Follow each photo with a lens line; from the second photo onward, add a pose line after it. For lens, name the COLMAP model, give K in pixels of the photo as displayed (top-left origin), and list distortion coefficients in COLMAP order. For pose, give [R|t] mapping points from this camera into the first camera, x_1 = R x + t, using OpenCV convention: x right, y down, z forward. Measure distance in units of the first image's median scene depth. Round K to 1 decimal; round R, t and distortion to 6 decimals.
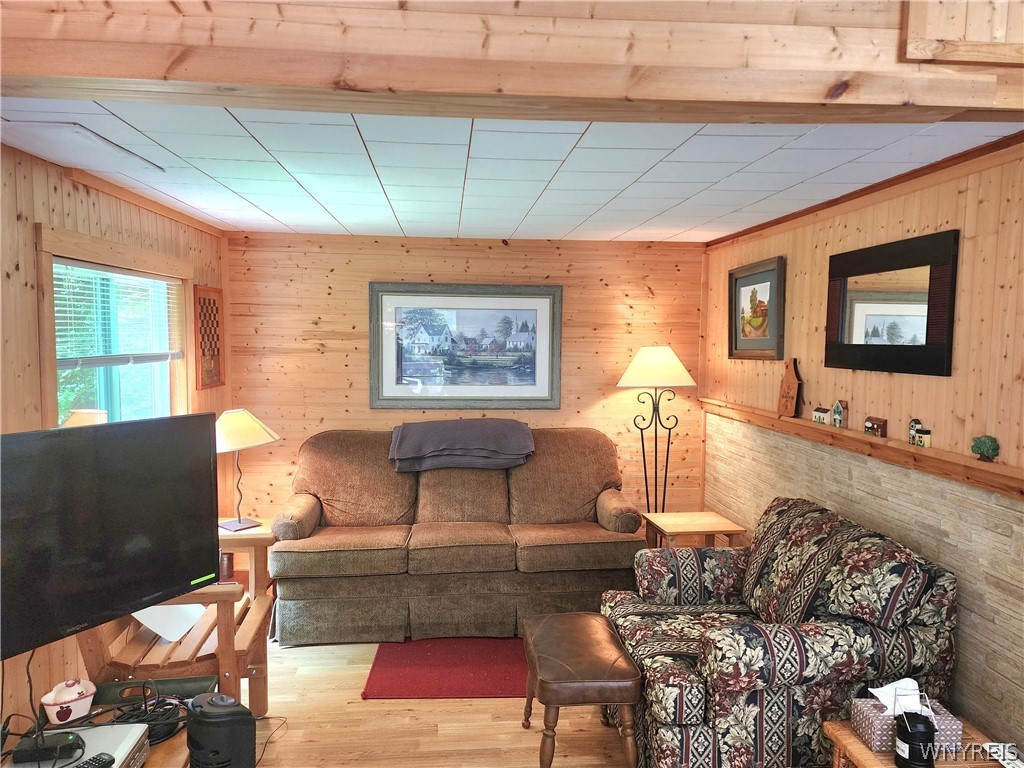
lens RADIAL K [[717.5, 0, 508.5], [0, 717.5, 388.9], [0, 0, 1]] dist [0.085808, -0.073211]
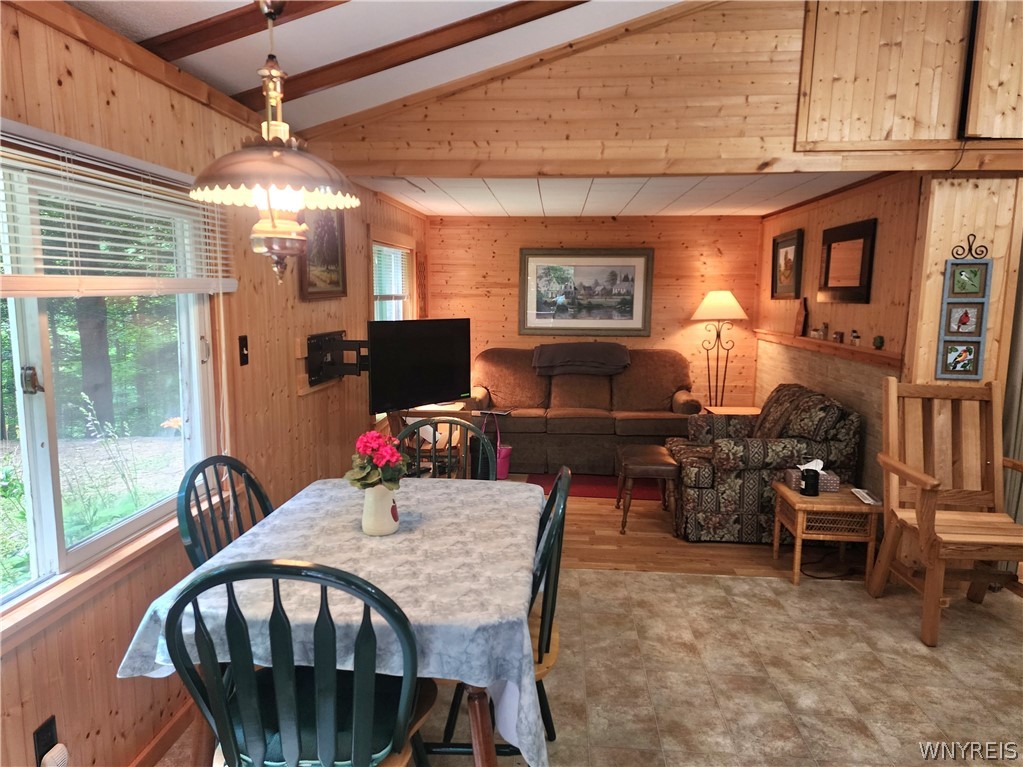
lens RADIAL K [[723.8, 0, 496.2], [0, 723.8, 396.5], [0, 0, 1]] dist [0.088072, -0.139746]
pose [[0.985930, 0.022525, -0.165631, 0.013989], [-0.010902, 0.997434, 0.070753, 0.052806], [0.166800, -0.067952, 0.983646, -0.521232]]
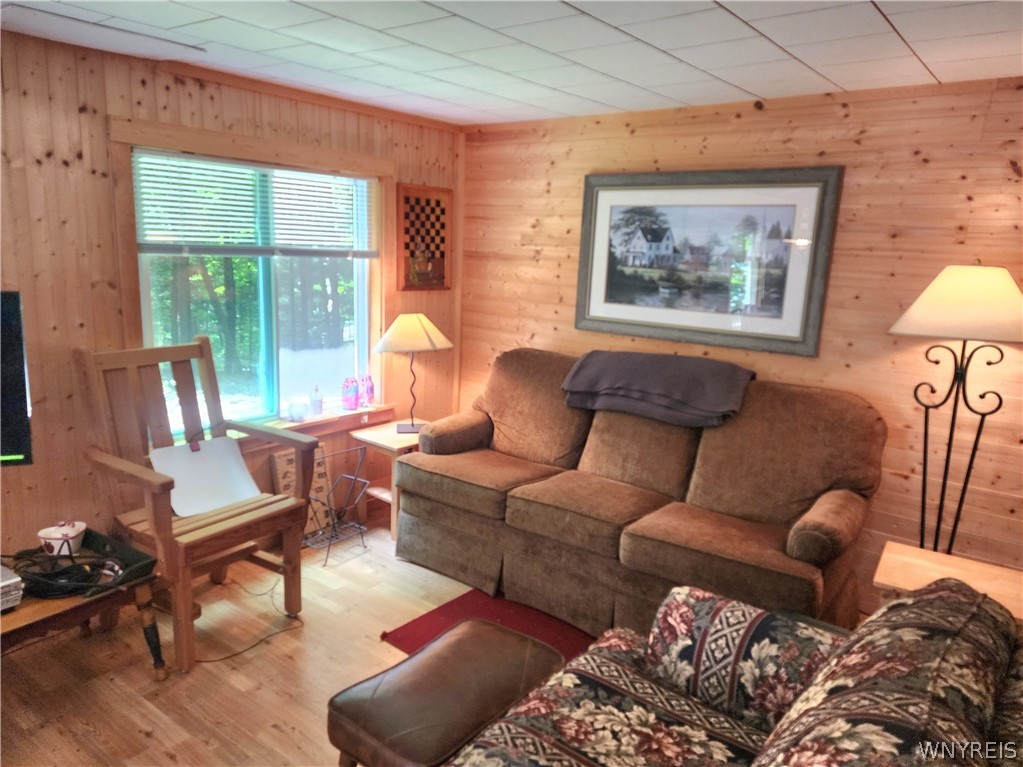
lens RADIAL K [[716.8, 0, 508.0], [0, 716.8, 388.4], [0, 0, 1]] dist [0.085808, -0.073211]
pose [[0.732405, 0.153861, -0.663256, 0.346026], [-0.084173, 0.987121, 0.136042, -0.012425], [0.675646, -0.043810, 0.735923, 0.337793]]
